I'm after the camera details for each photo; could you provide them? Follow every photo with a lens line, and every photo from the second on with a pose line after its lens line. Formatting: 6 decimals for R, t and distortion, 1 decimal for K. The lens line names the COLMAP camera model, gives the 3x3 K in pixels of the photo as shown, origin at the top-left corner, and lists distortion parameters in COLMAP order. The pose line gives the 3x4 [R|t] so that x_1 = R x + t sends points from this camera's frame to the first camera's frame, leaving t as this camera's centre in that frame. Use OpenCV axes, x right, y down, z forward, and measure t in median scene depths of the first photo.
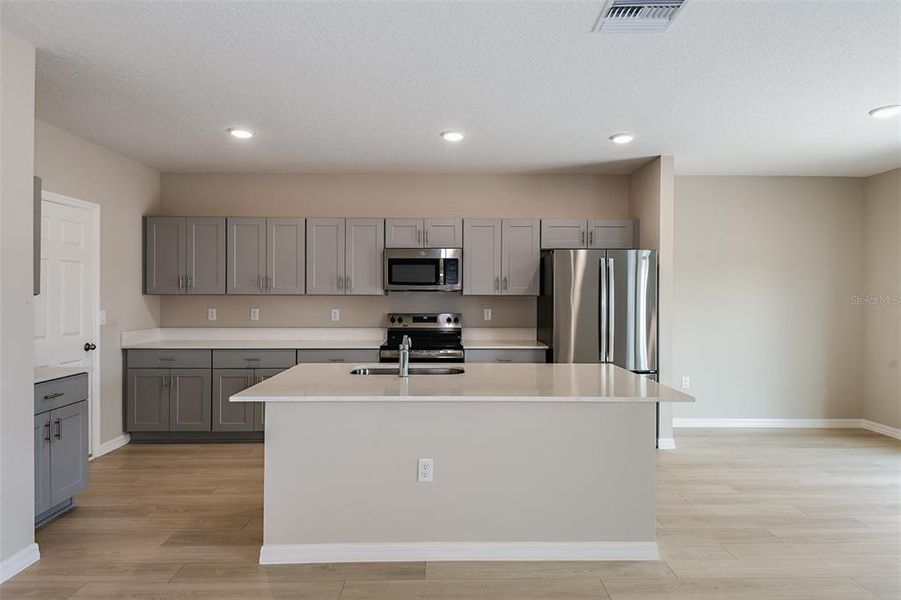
lens RADIAL K [[511.0, 0, 446.0], [0, 511.0, 296.8], [0, 0, 1]] dist [-0.004637, -0.002721]
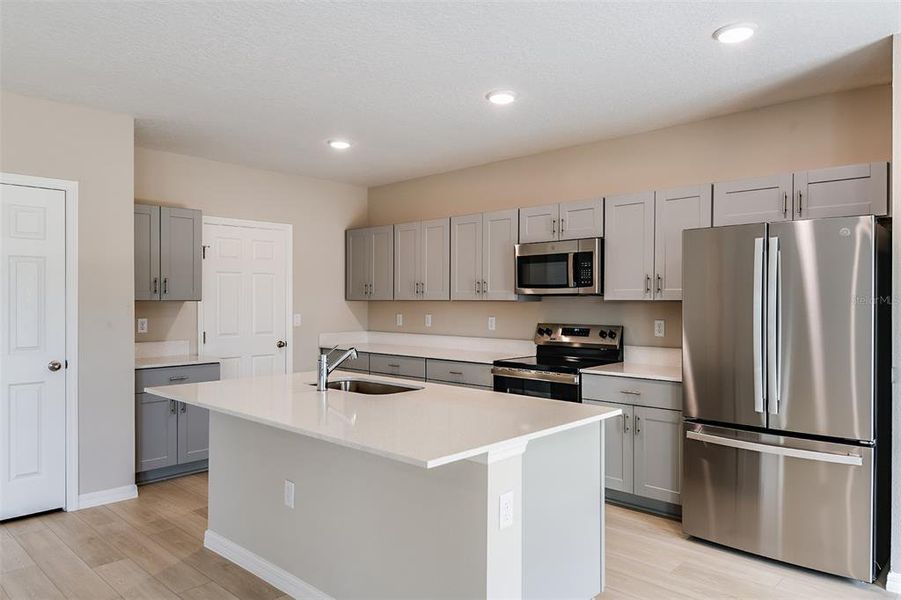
lens RADIAL K [[592.7, 0, 454.7], [0, 592.7, 305.6], [0, 0, 1]] dist [0.003515, -0.003947]
pose [[0.726849, 0.004604, -0.686781, 0.467393], [-0.002286, 0.999988, 0.004285, 0.000692], [0.686793, -0.001545, 0.726851, 0.229833]]
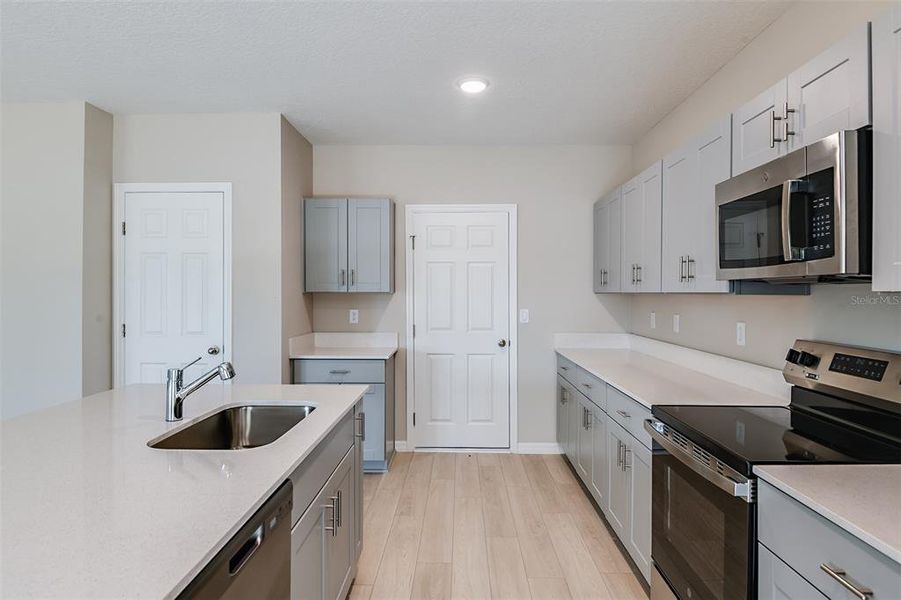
lens RADIAL K [[535.6, 0, 446.3], [0, 535.6, 294.0], [0, 0, 1]] dist [0.008484, -0.000612]
pose [[-0.031530, 0.000891, -0.999502, 0.331661], [-0.008752, 0.999961, 0.001167, -0.001674], [0.999464, 0.008785, -0.031521, 0.784024]]
